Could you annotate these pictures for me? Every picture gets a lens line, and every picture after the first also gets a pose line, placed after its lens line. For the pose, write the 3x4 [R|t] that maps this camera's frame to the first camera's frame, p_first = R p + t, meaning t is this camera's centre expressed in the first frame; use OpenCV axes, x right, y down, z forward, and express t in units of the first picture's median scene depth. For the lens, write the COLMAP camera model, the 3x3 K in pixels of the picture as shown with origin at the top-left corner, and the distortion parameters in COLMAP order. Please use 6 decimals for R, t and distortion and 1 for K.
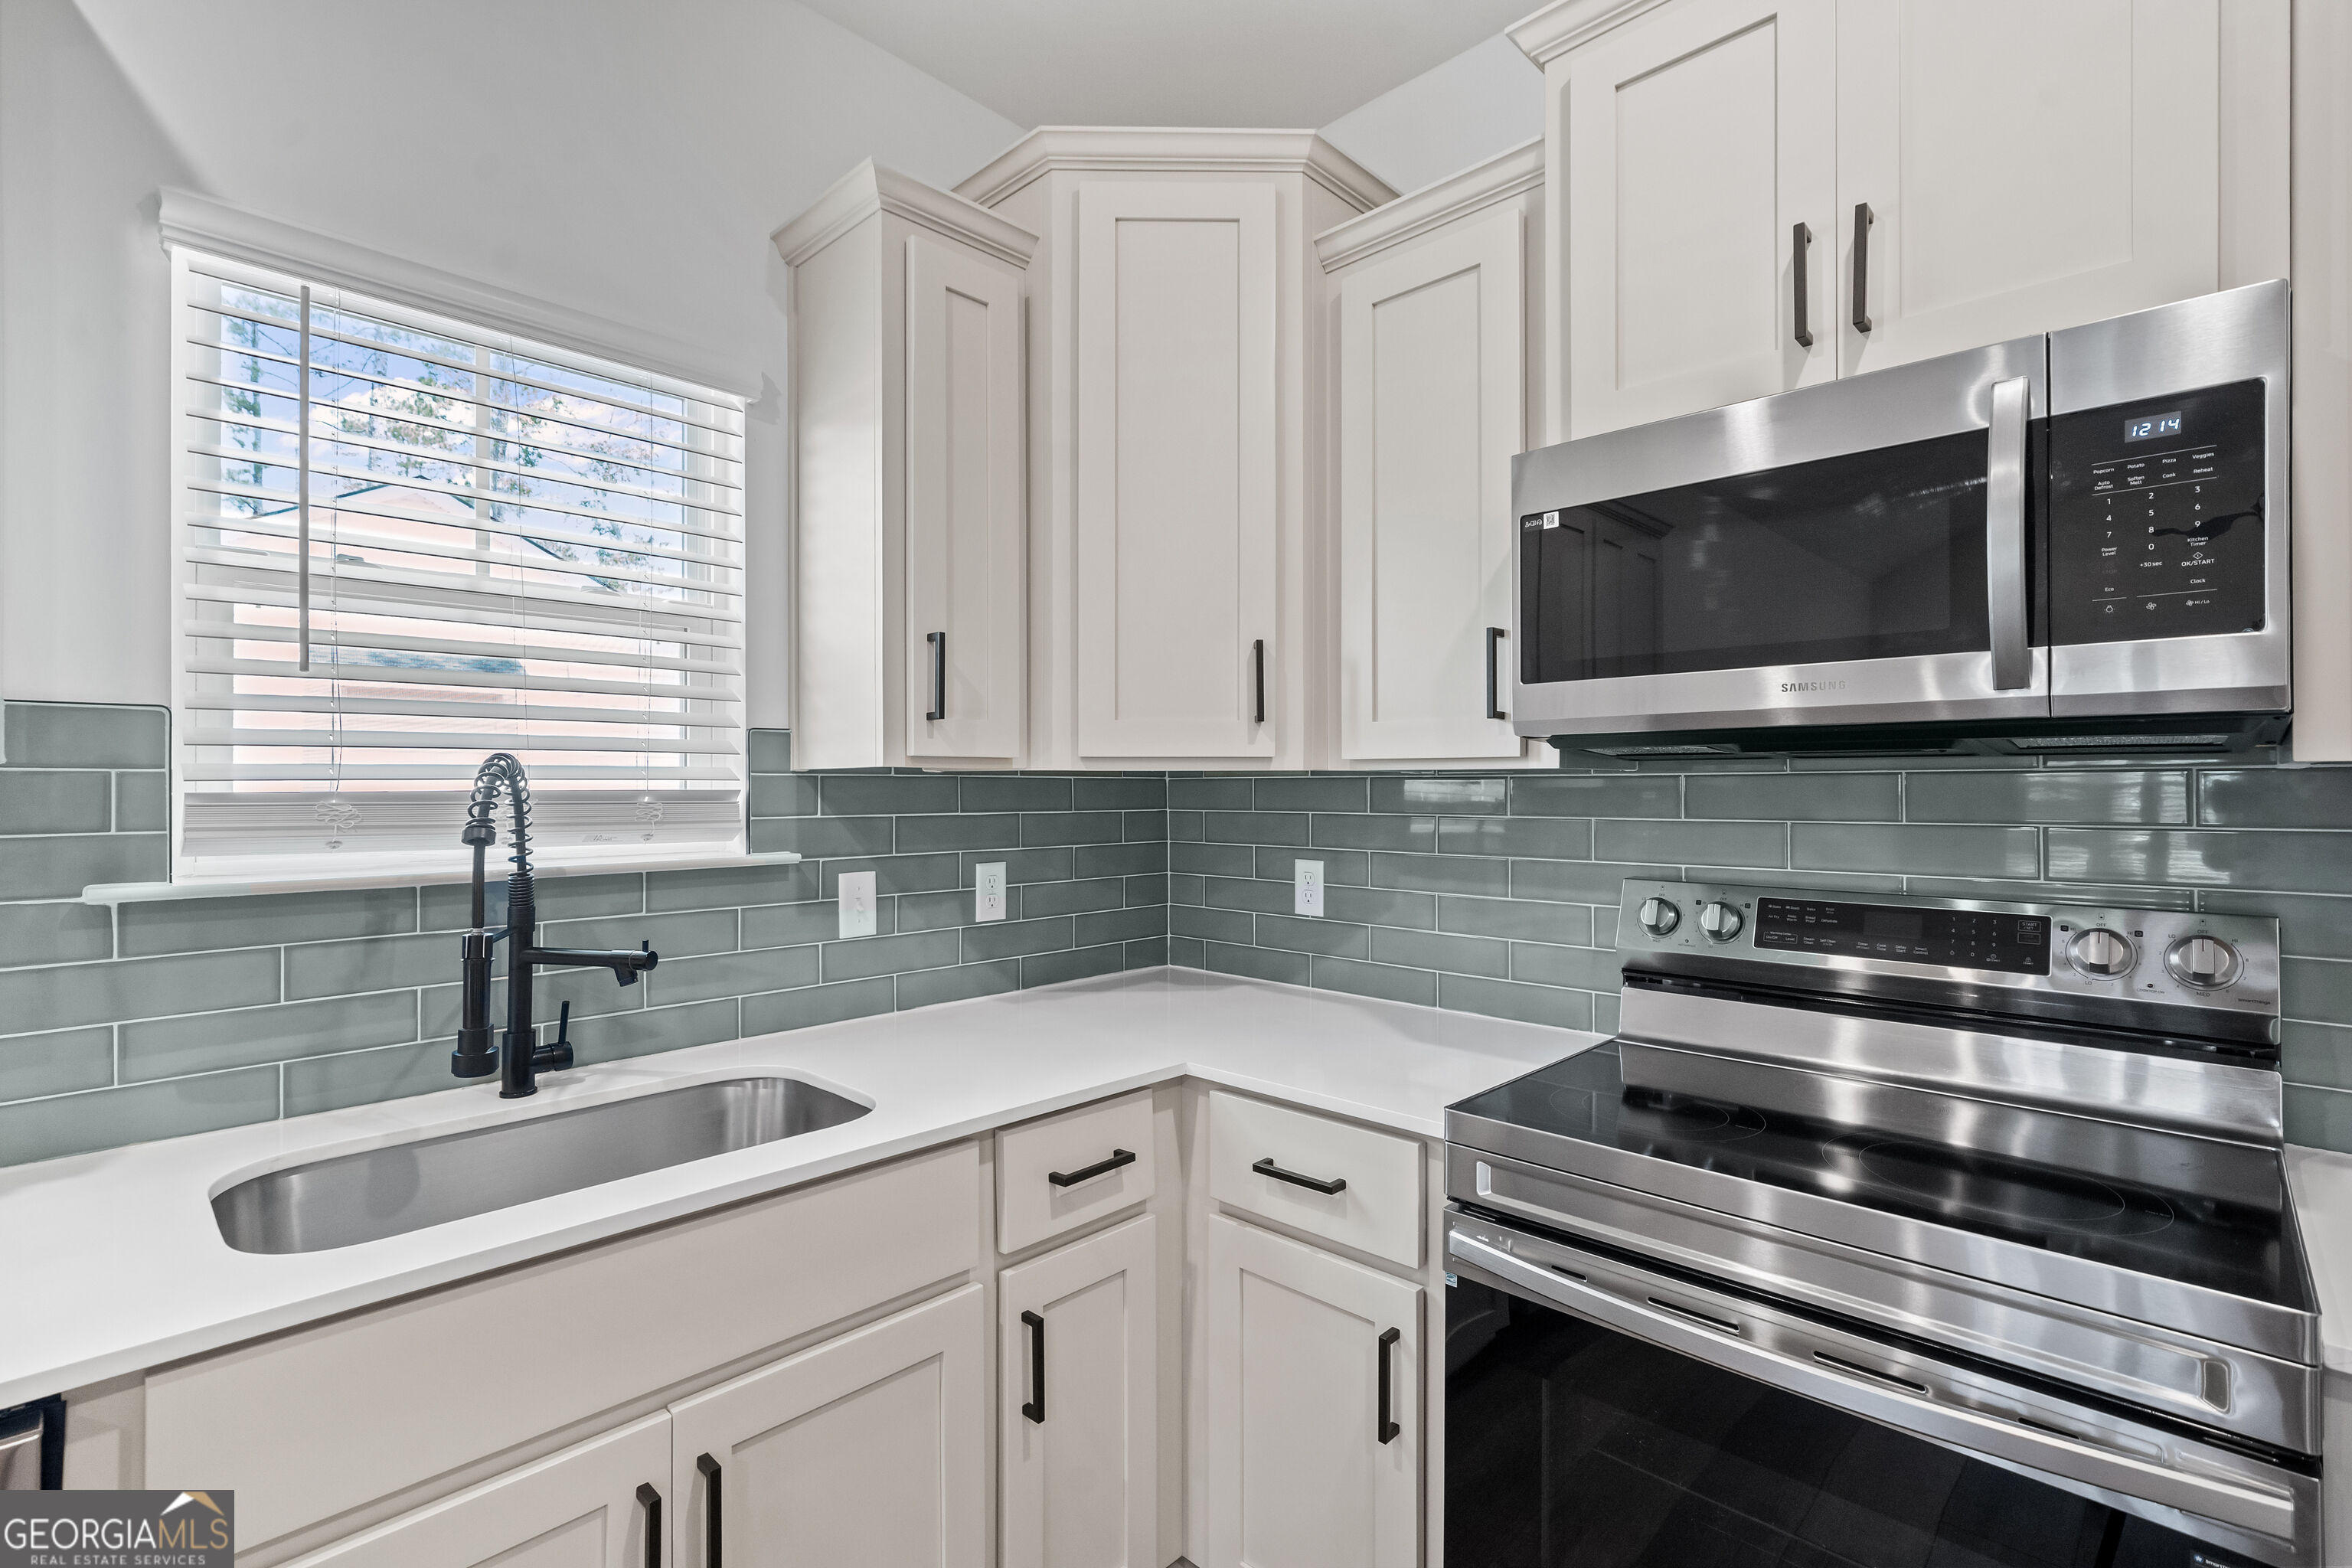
lens RADIAL K [[1106.4, 0, 1172.7], [0, 1106.4, 780.1], [0, 0, 1]] dist [-0.009891, -0.000399]
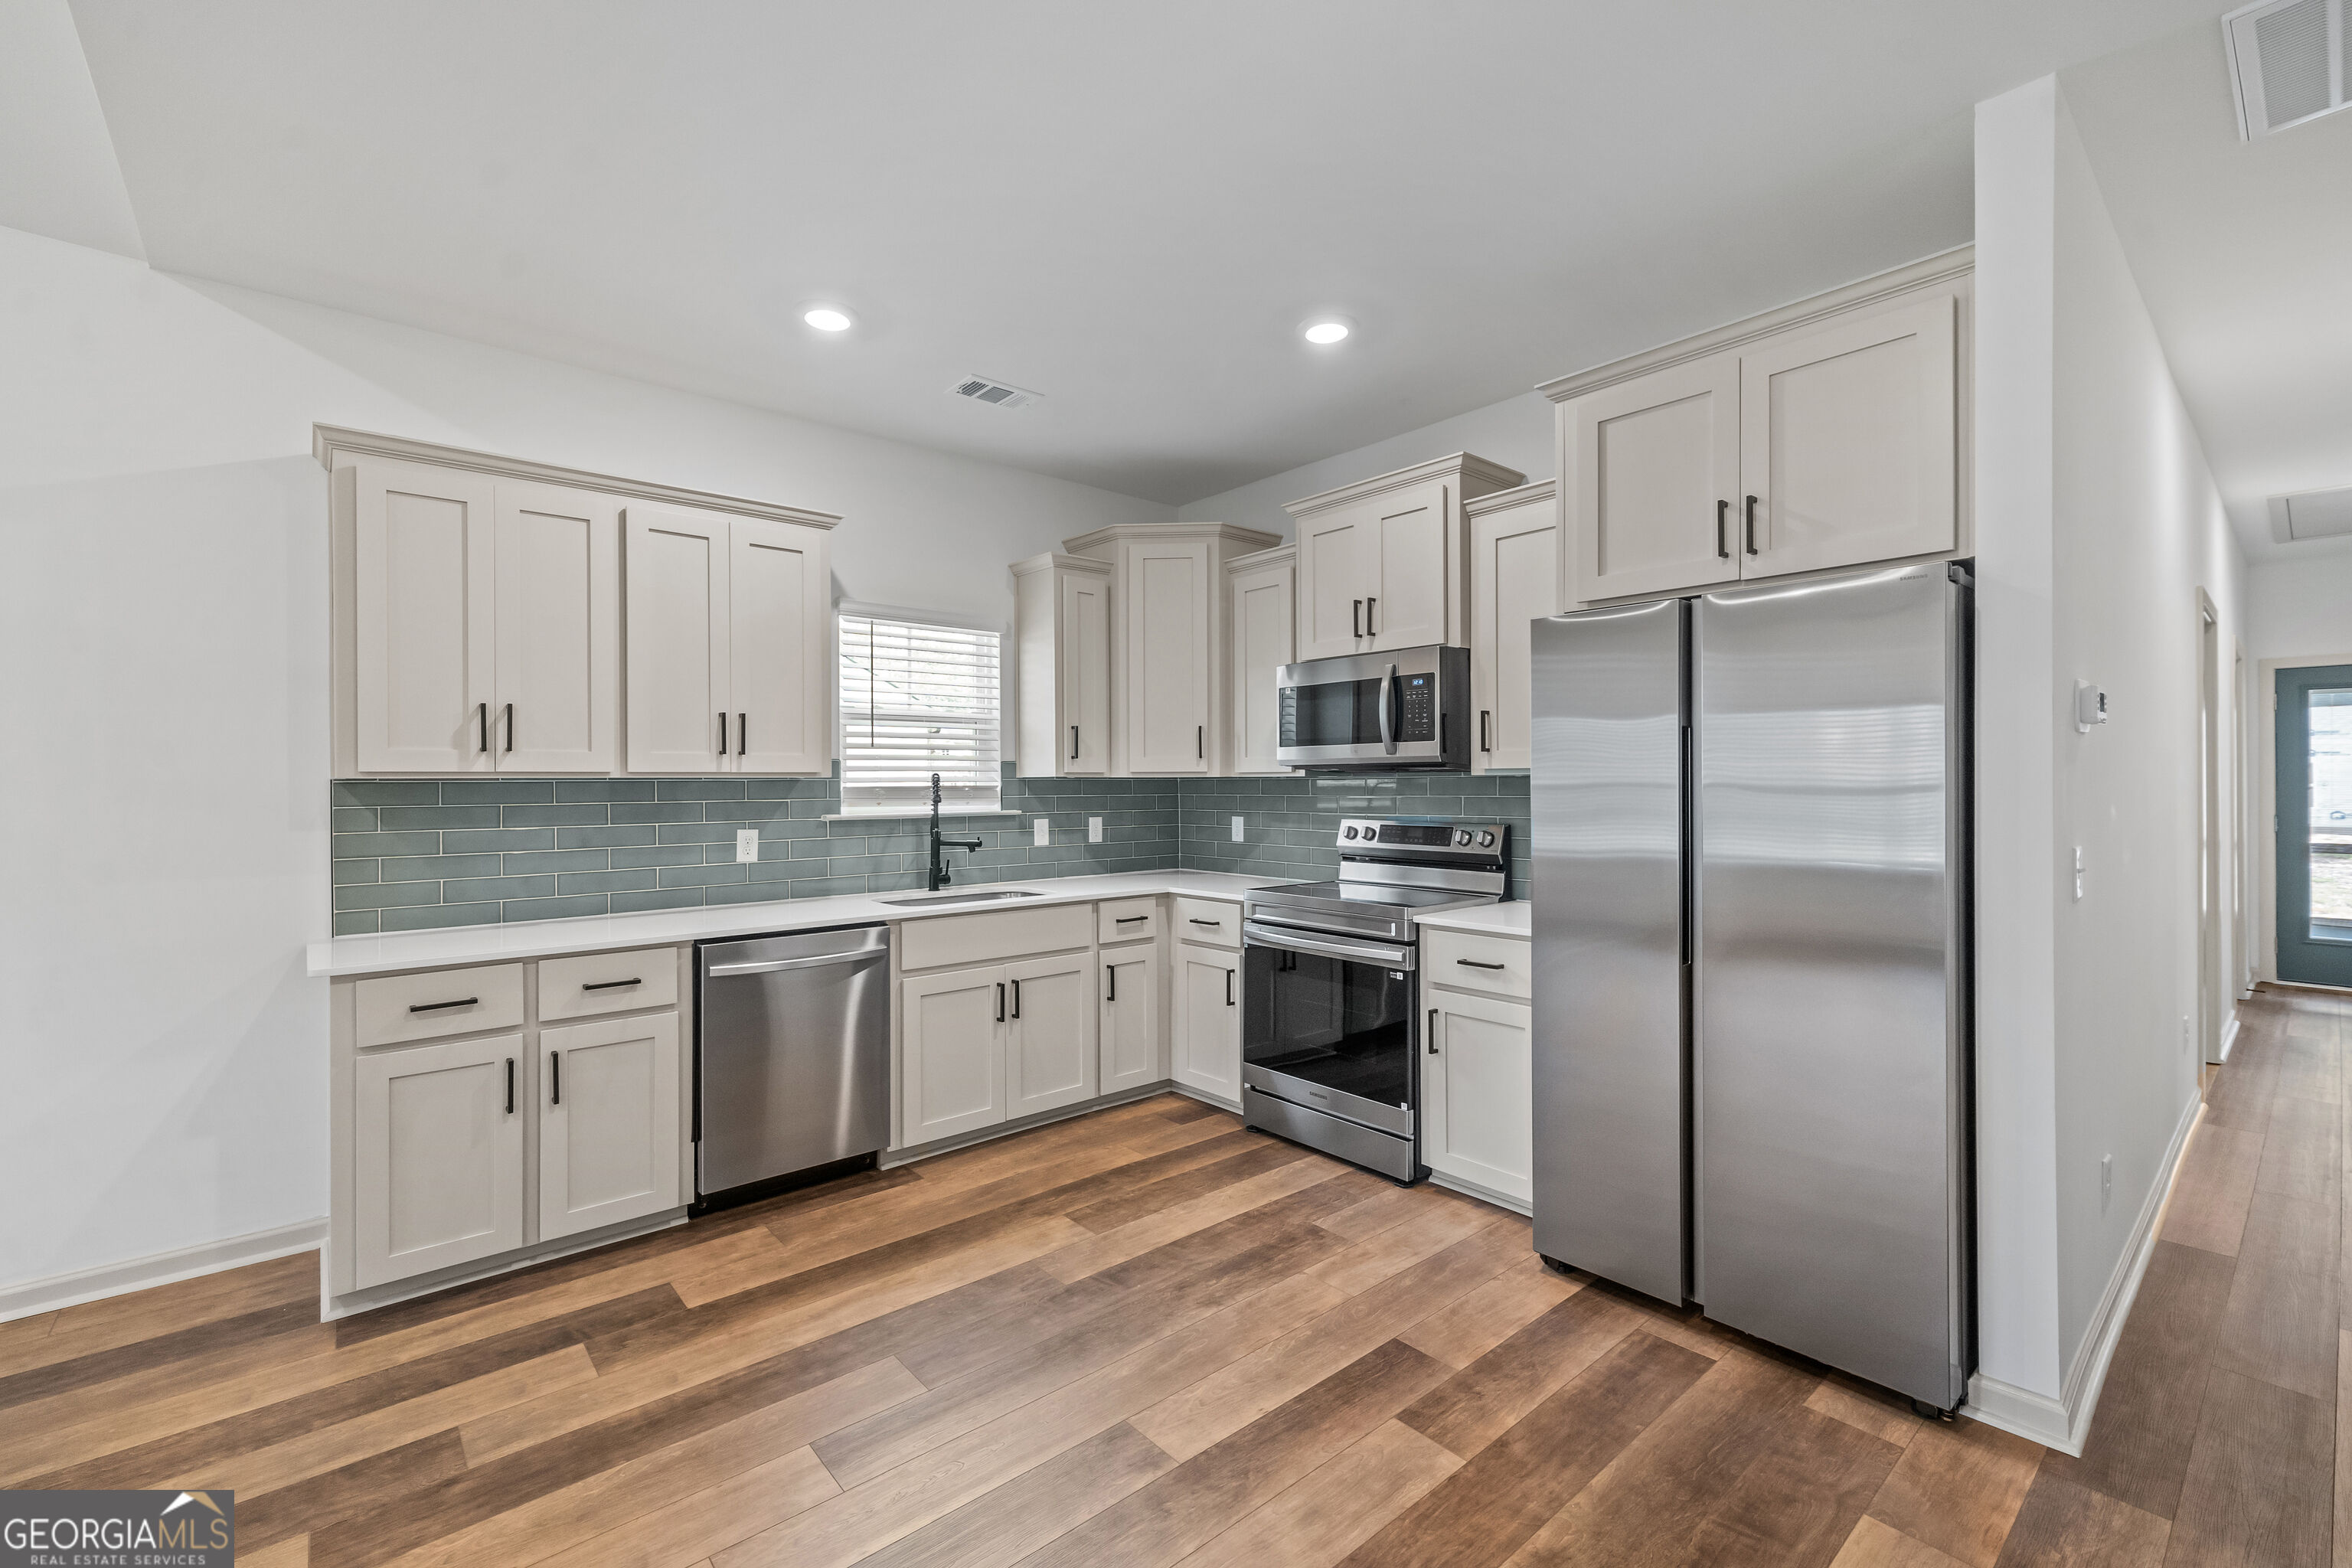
lens RADIAL K [[1051.0, 0, 1187.5], [0, 1051.0, 786.2], [0, 0, 1]] dist [-0.001425, -0.000225]
pose [[0.997226, -0.003490, -0.074349, 0.253014], [0.004072, 0.999962, 0.007678, -0.007299], [0.074320, -0.007960, 0.997203, -1.559141]]
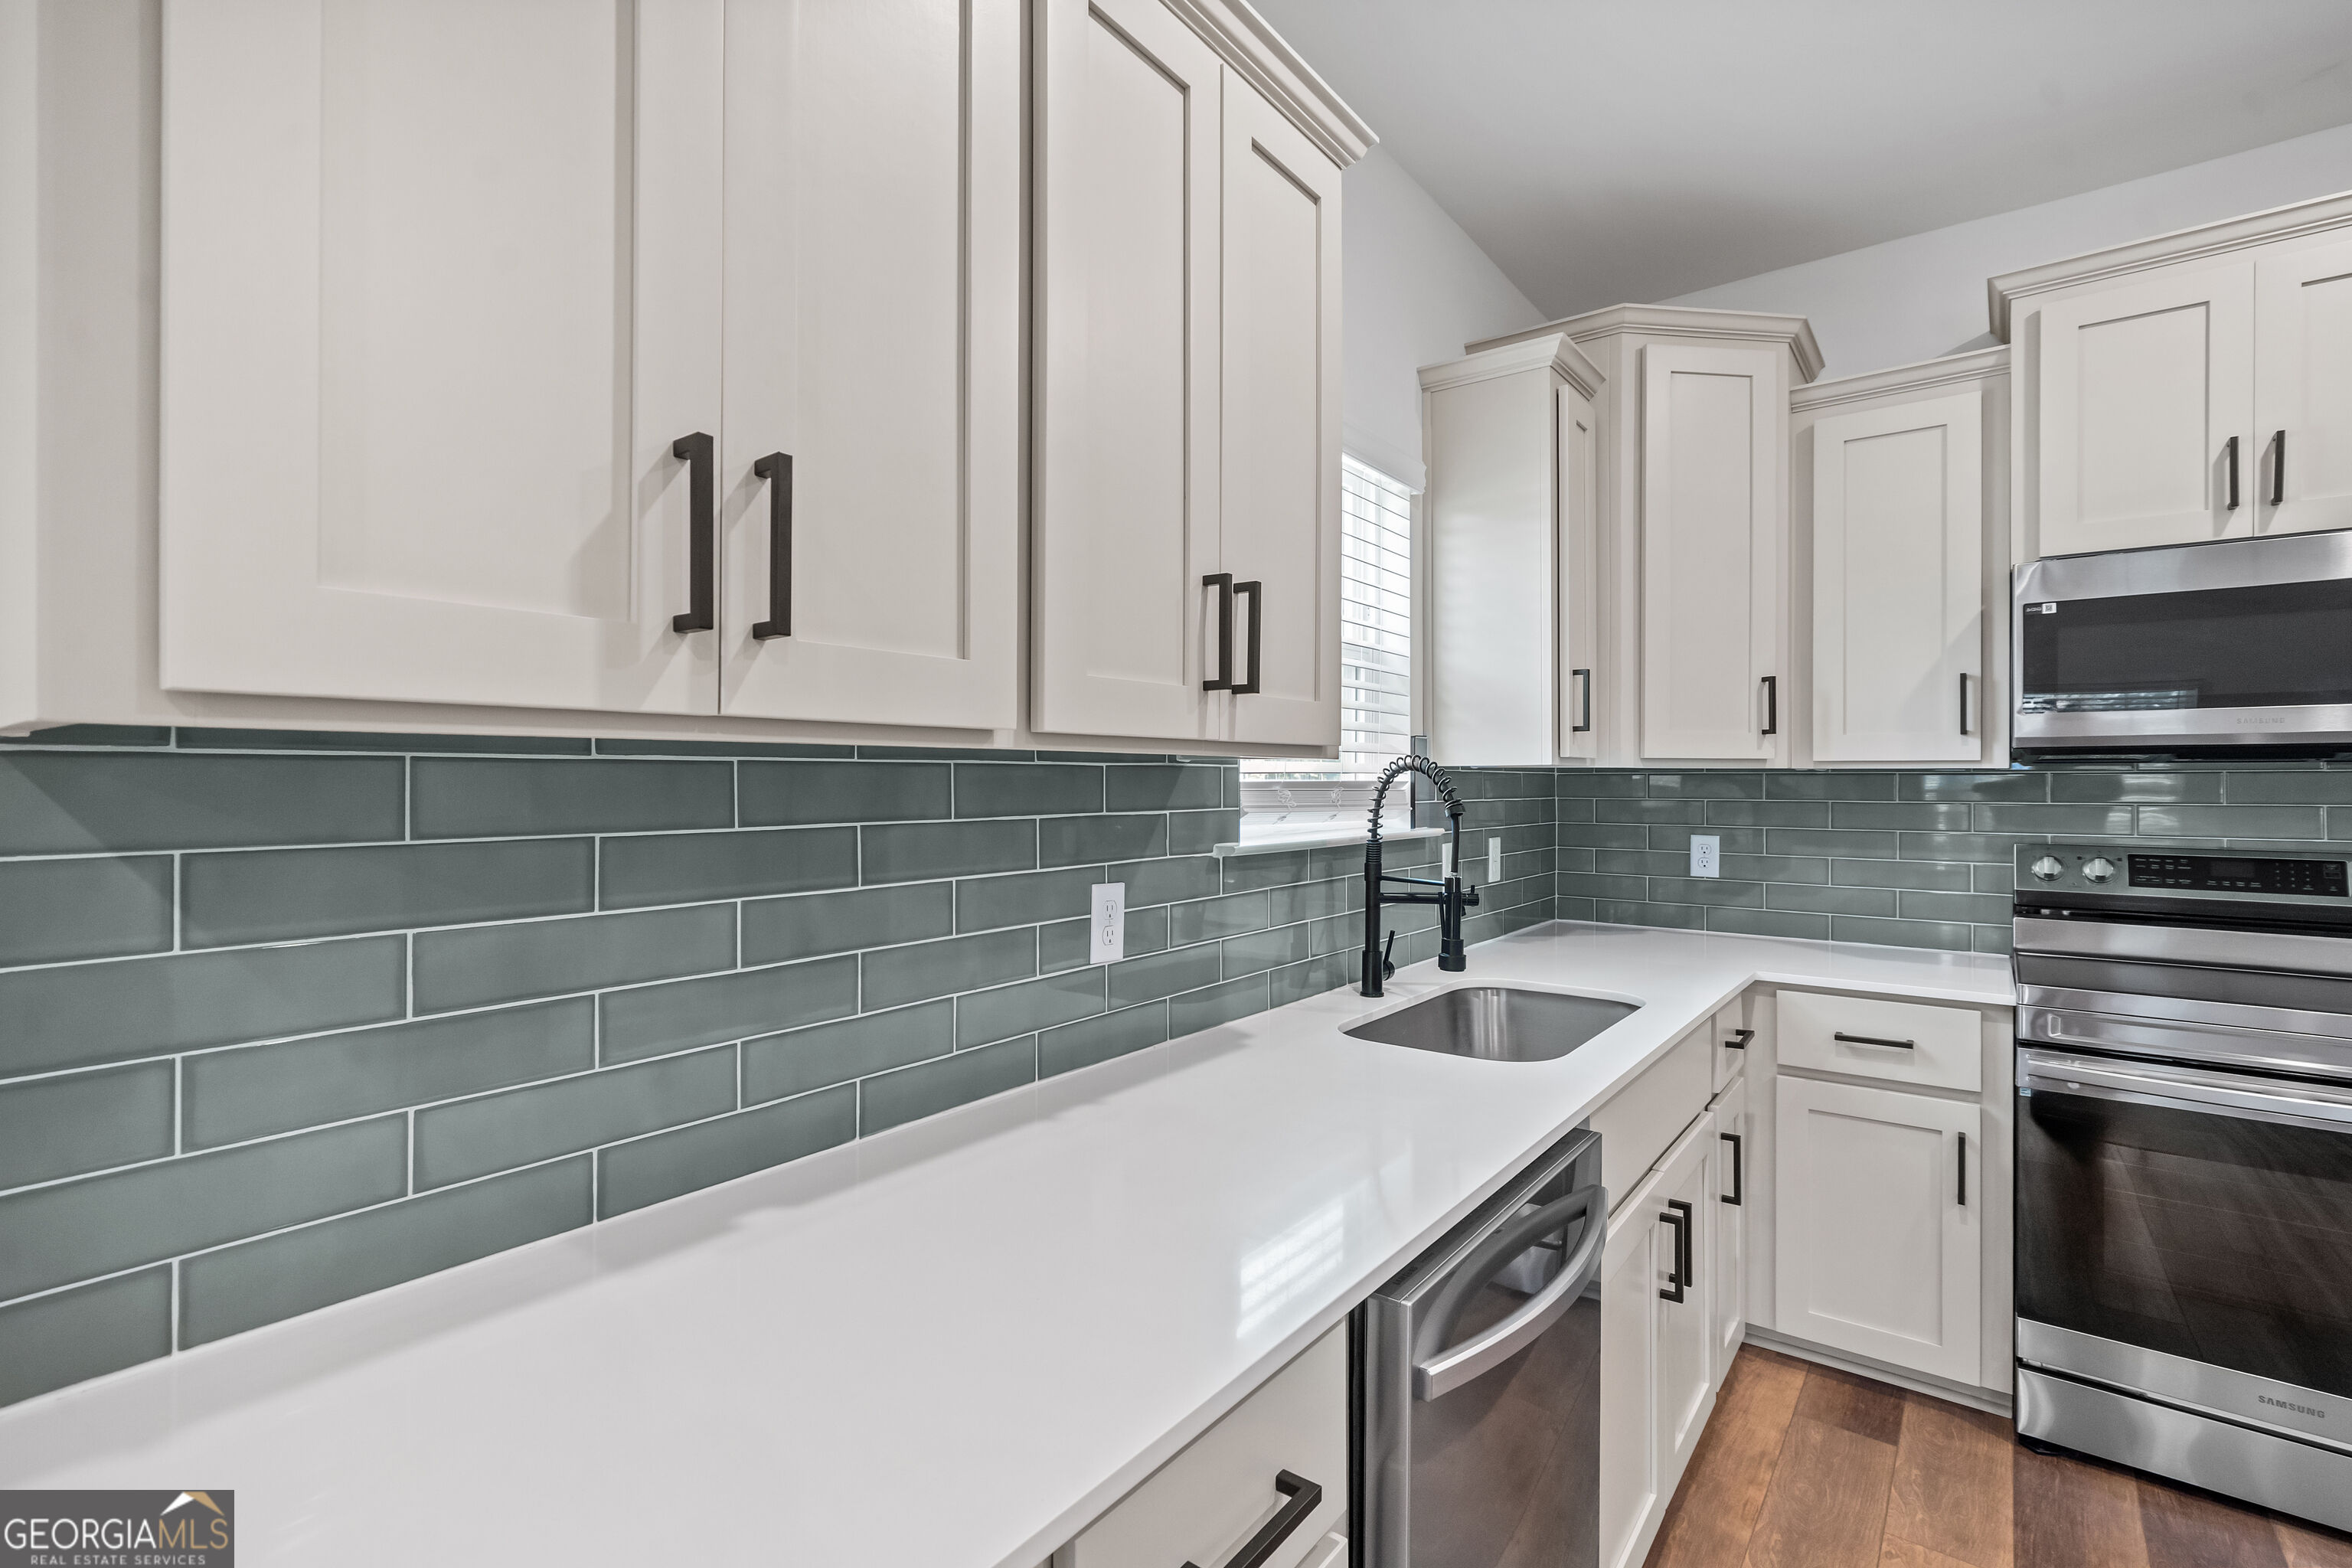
lens RADIAL K [[1106.4, 0, 1177.3], [0, 1106.4, 775.6], [0, 0, 1]] dist [-0.009891, -0.000399]
pose [[0.993366, 0.003886, 0.114928, -0.927694], [-0.004111, 0.999990, 0.001723, 0.001090], [-0.114921, -0.002184, 0.993372, -0.345191]]
